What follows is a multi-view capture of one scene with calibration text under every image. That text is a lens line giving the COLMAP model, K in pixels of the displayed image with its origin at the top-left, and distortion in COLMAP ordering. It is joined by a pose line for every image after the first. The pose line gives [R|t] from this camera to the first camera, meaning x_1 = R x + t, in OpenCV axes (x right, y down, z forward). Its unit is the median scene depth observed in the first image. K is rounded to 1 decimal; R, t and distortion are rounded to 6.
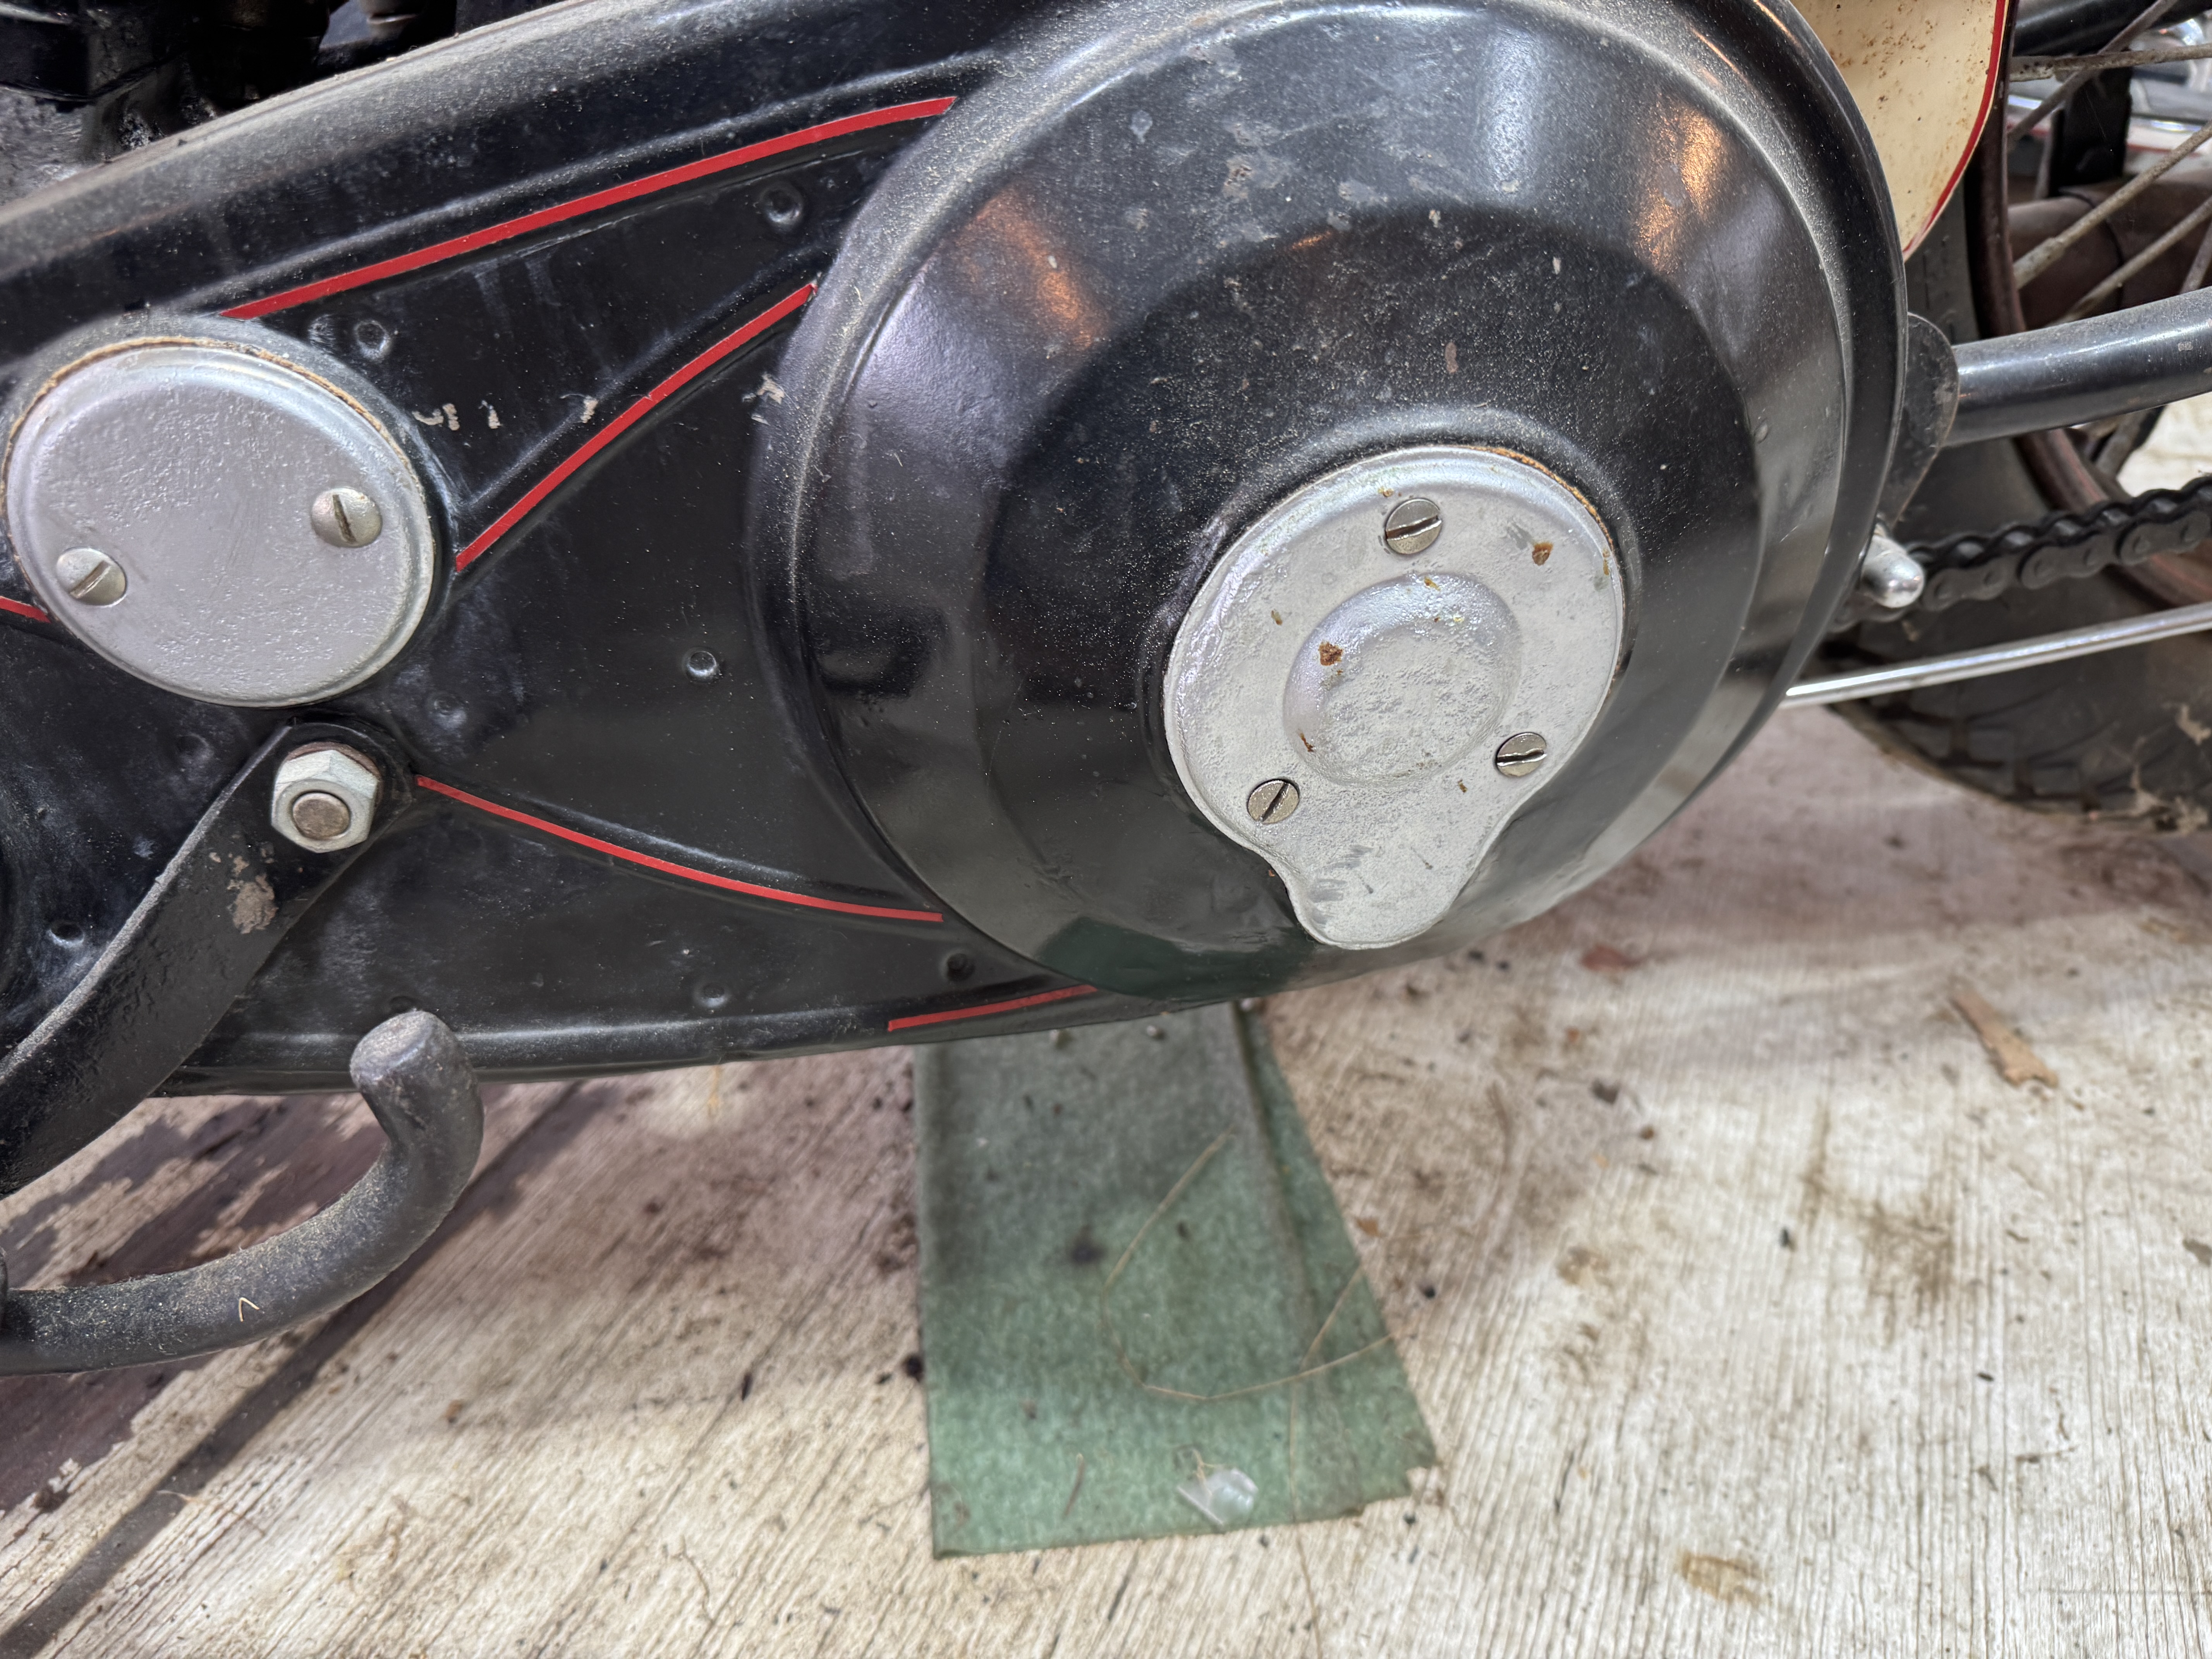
lens RADIAL K [[1599.9, 0, 1108.5], [0, 1599.9, 835.3], [0, 0, 1]] dist [0.032695, -0.093605]
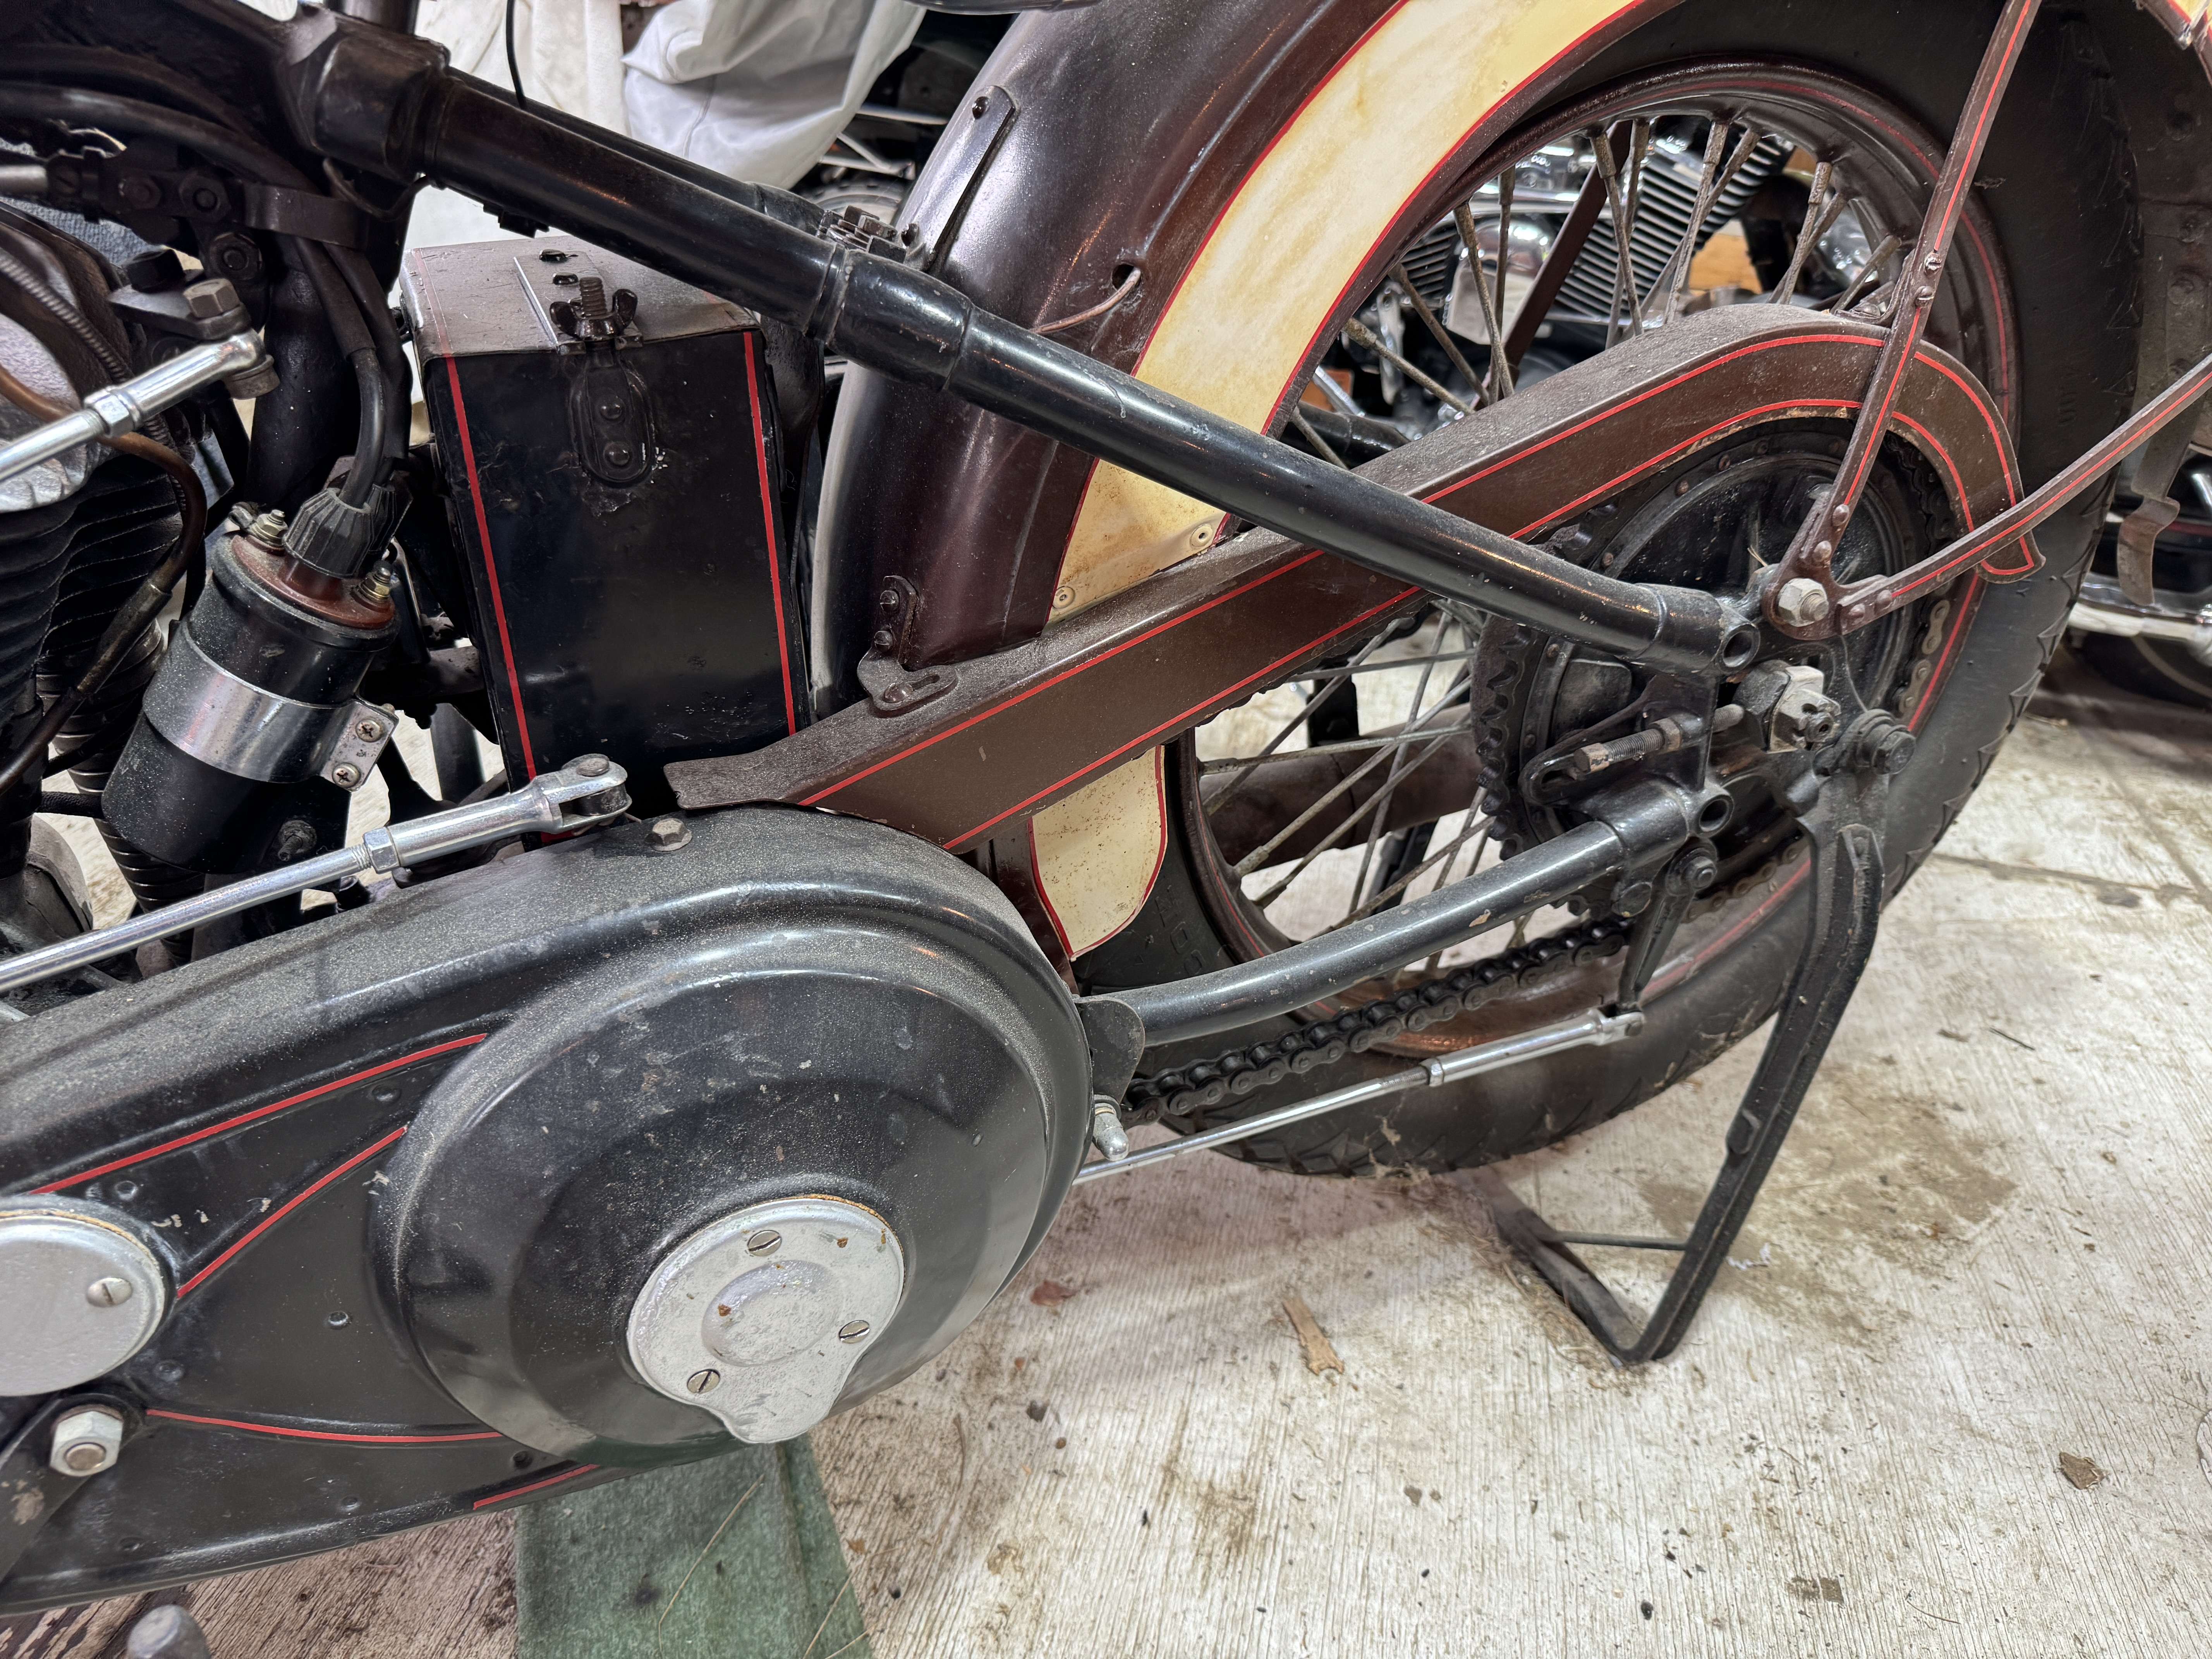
lens RADIAL K [[1568.4, 0, 1108.7], [0, 1568.4, 826.6], [0, 0, 1]] dist [0.048966, -0.072167]
pose [[0.977192, -0.035821, 0.209315, 0.116988], [0.053854, 0.995250, -0.081100, -0.270129], [-0.205415, 0.090523, 0.974479, -0.465736]]
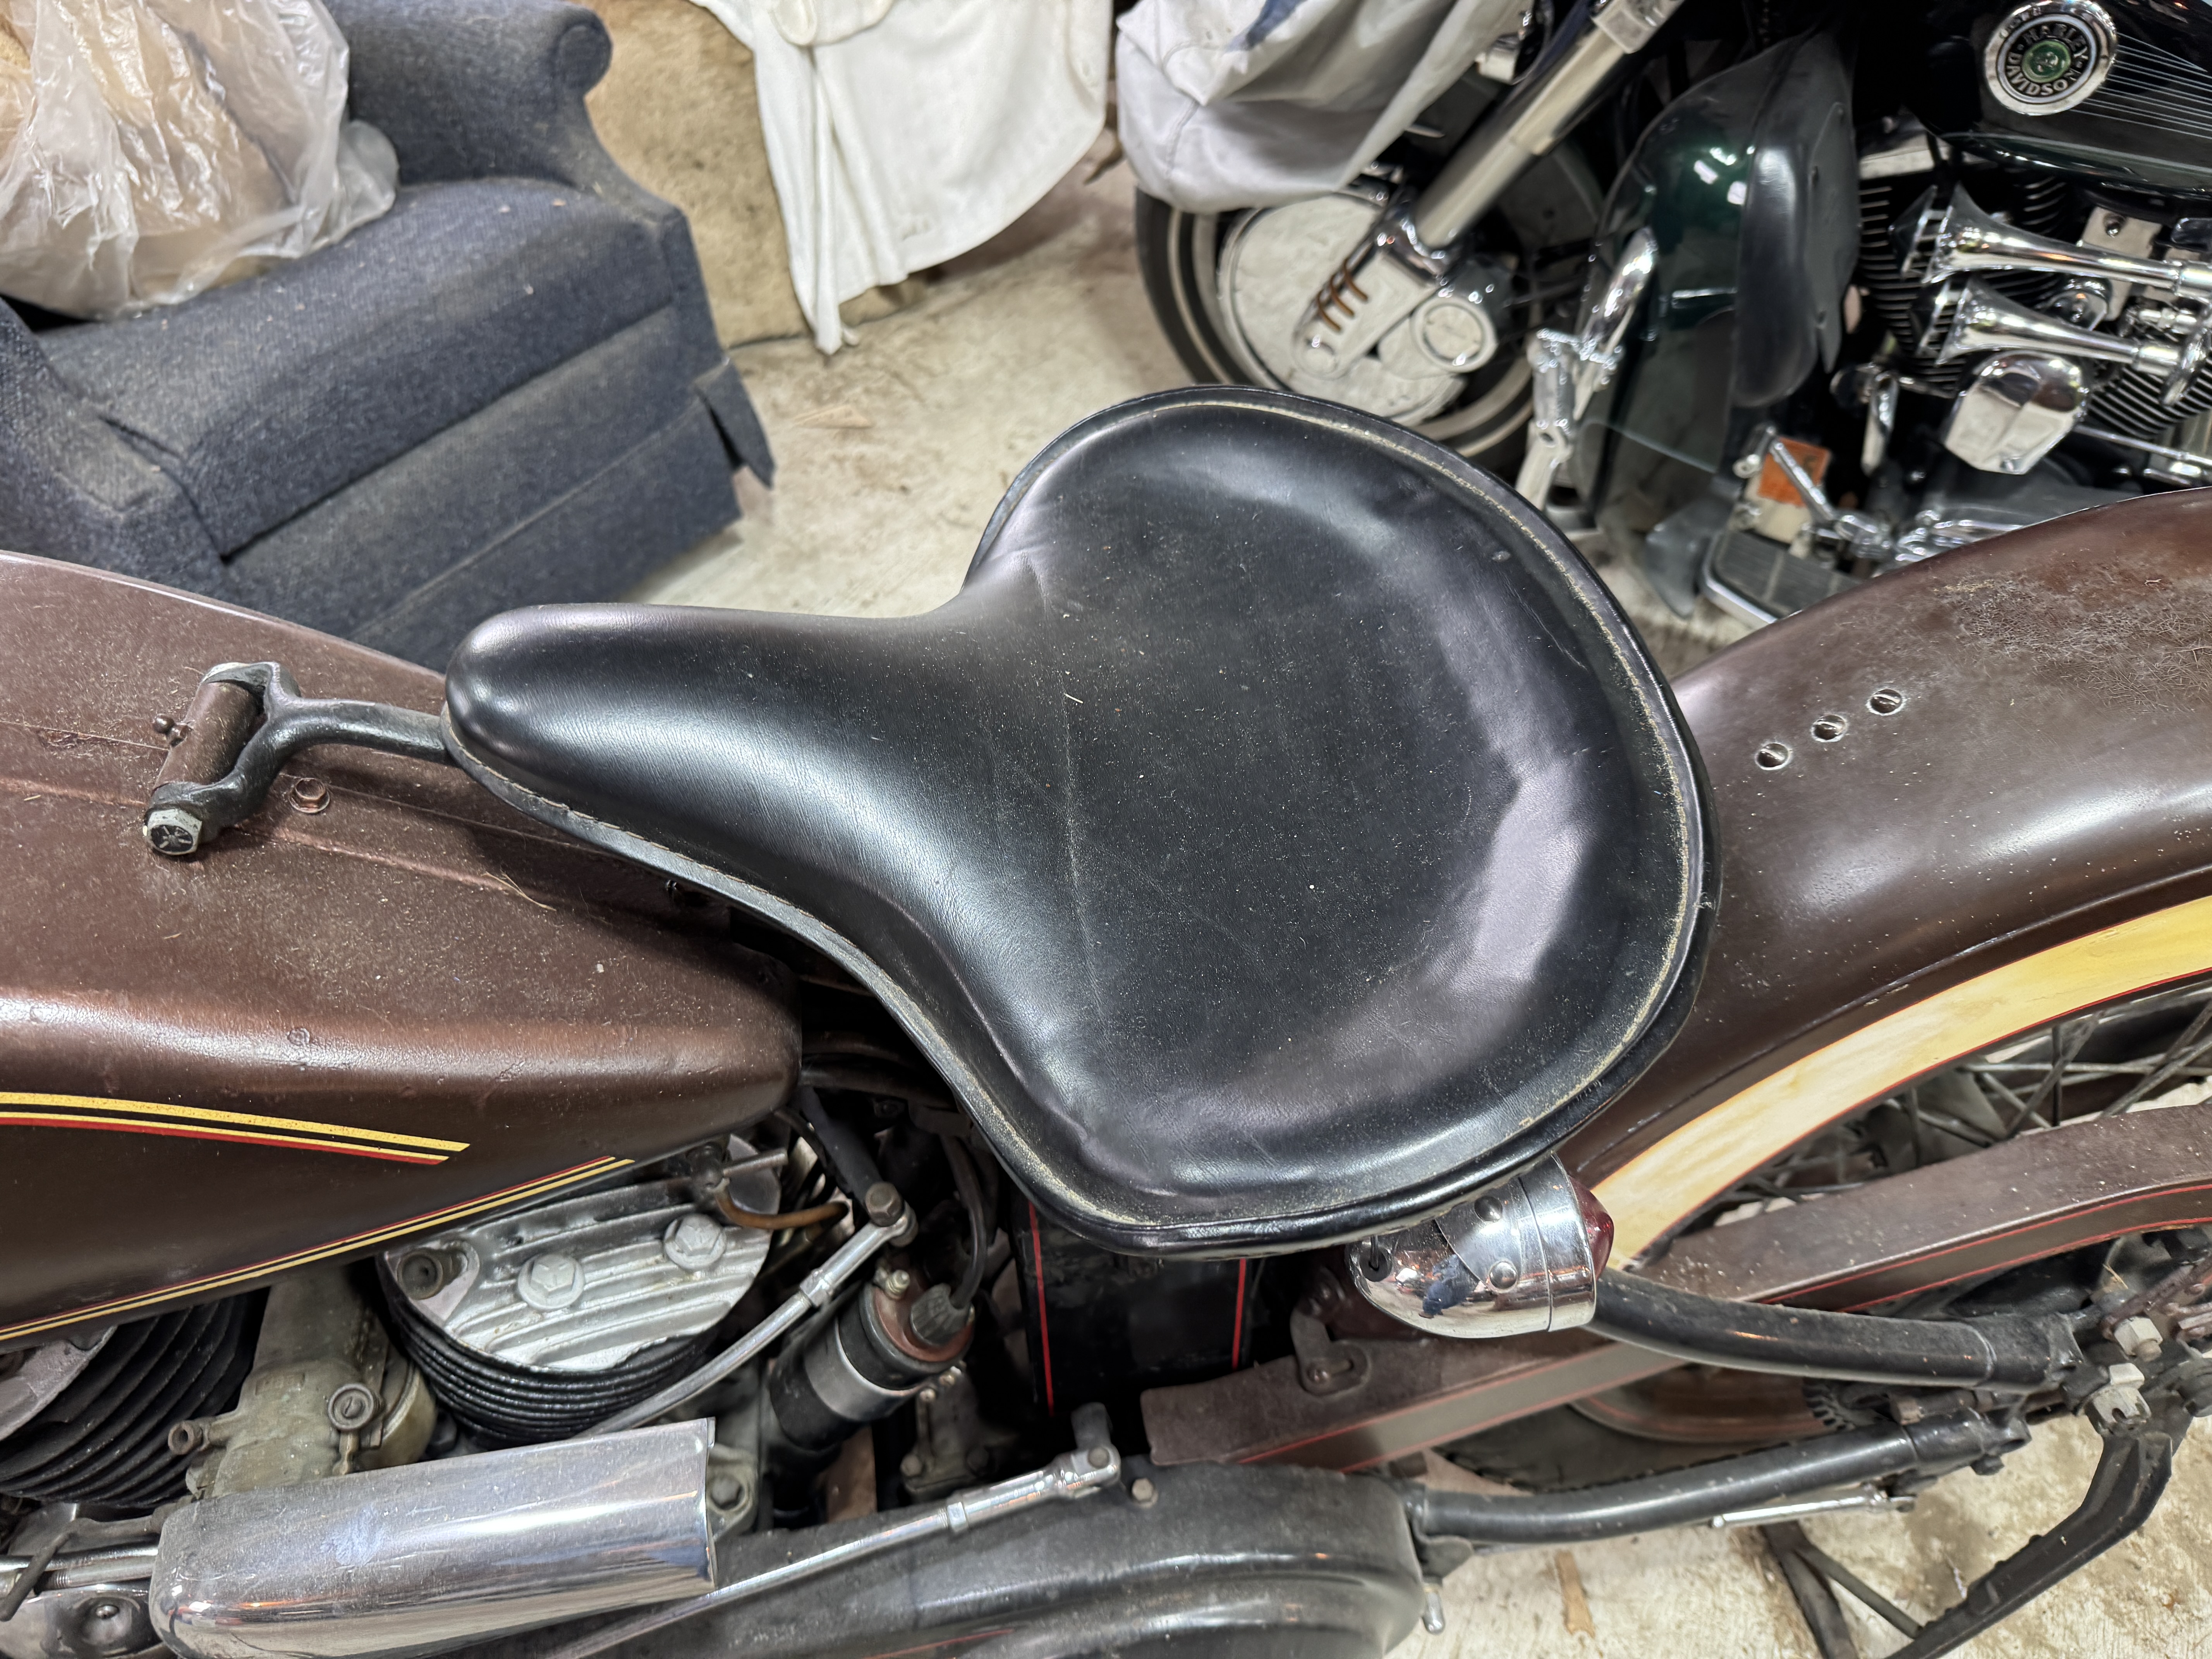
lens RADIAL K [[1603.5, 0, 1106.0], [0, 1603.5, 829.5], [0, 0, 1]] dist [-0.005952, 0.007278]
pose [[0.997163, 0.075186, -0.003501, -0.017762], [-0.073192, 0.979466, 0.187854, -1.192134], [0.017554, -0.187065, 0.982191, -0.702866]]
